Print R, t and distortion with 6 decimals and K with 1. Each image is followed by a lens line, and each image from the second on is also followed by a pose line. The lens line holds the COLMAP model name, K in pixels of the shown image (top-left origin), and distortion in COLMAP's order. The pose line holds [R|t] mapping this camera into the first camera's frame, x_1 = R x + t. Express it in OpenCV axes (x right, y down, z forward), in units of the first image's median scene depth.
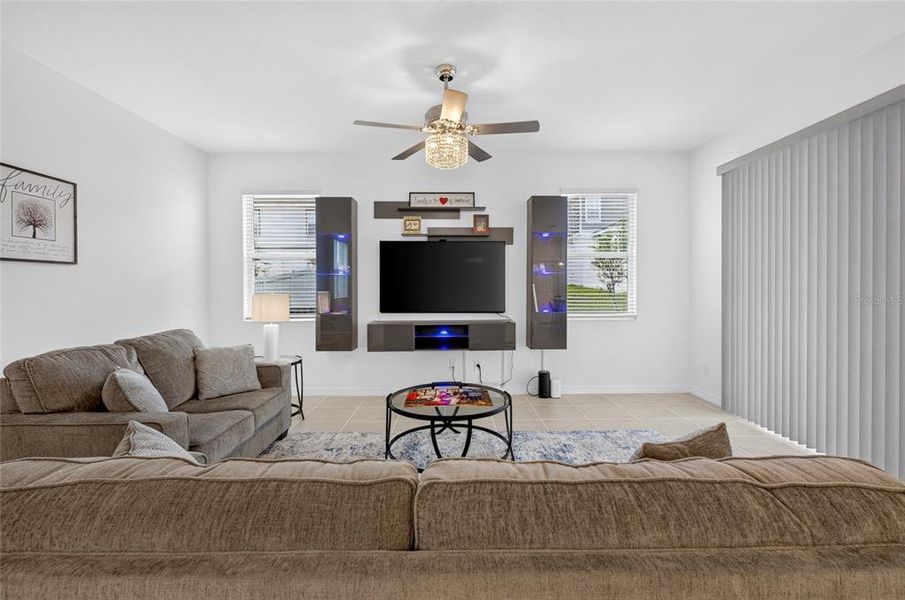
lens RADIAL K [[402.8, 0, 449.1], [0, 402.8, 293.8], [0, 0, 1]] dist [0.001596, -0.000766]
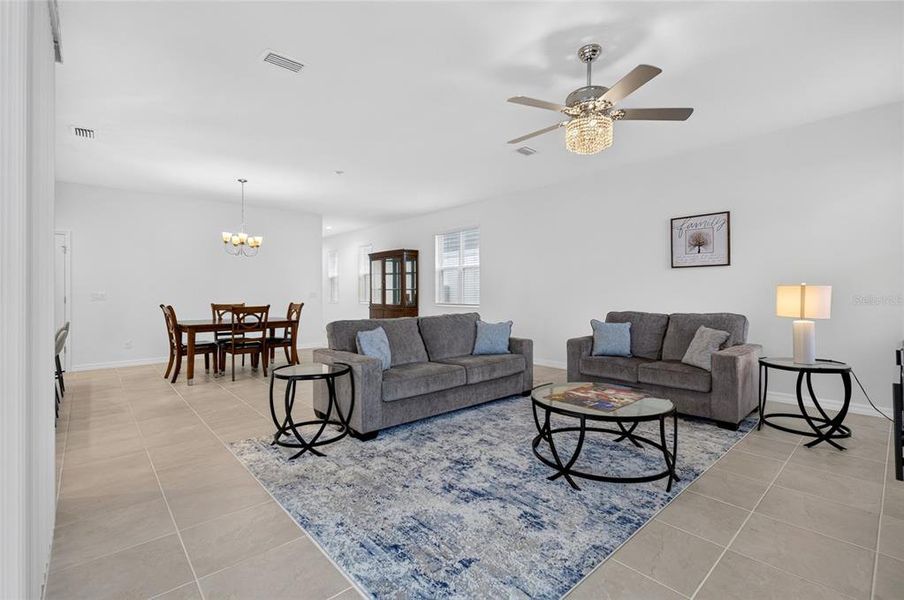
lens RADIAL K [[408.4, 0, 455.4], [0, 408.4, 291.6], [0, 0, 1]] dist [0.001875, -0.000207]
pose [[-0.739595, 0.008224, -0.673002, 0.555738], [-0.001914, 0.999896, 0.014322, 0.002950], [0.673049, 0.011880, -0.739502, 0.943972]]
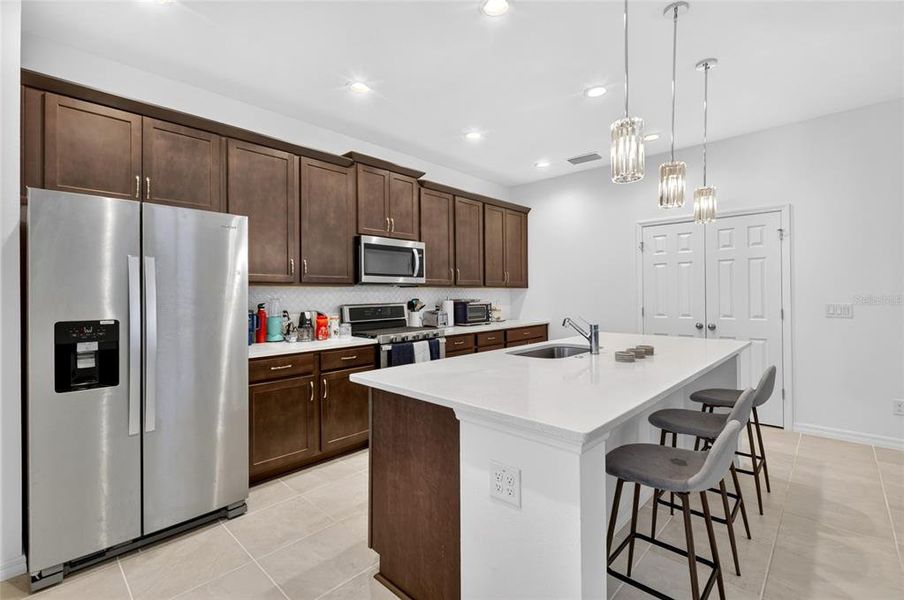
lens RADIAL K [[402.4, 0, 448.6], [0, 402.4, 293.8], [0, 0, 1]] dist [0.001596, -0.000766]
pose [[-0.725463, 0.016424, 0.688066, 0.528536], [0.024672, 0.999693, 0.002151, -0.010562], [-0.687819, 0.018536, -0.725645, 0.191413]]
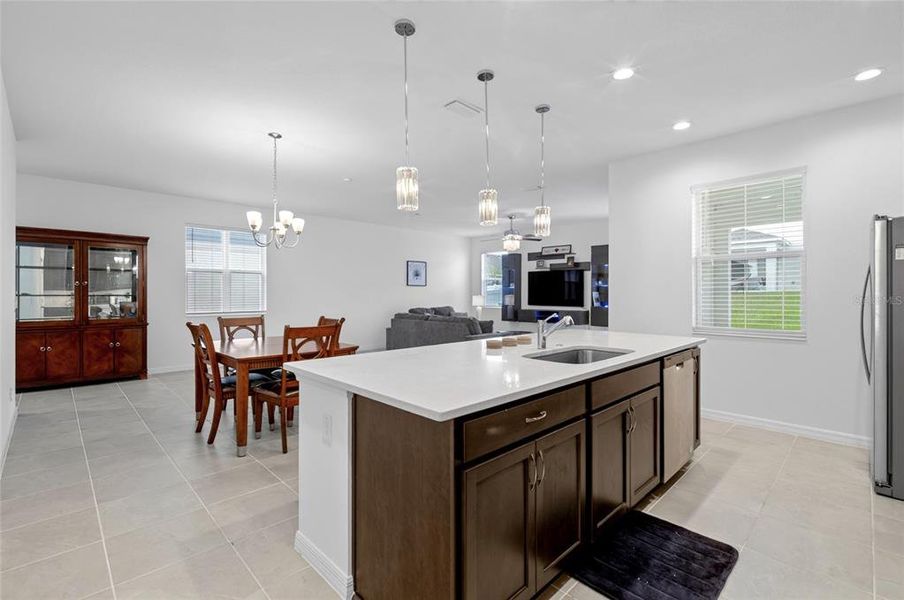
lens RADIAL K [[383.3, 0, 463.9], [0, 383.3, 294.8], [0, 0, 1]] dist [0.000172, -0.000170]
pose [[0.730053, 0.006390, -0.683360, 0.979603], [-0.013379, 0.999898, -0.004942, 0.007755], [0.683259, 0.012751, 0.730065, -0.734316]]
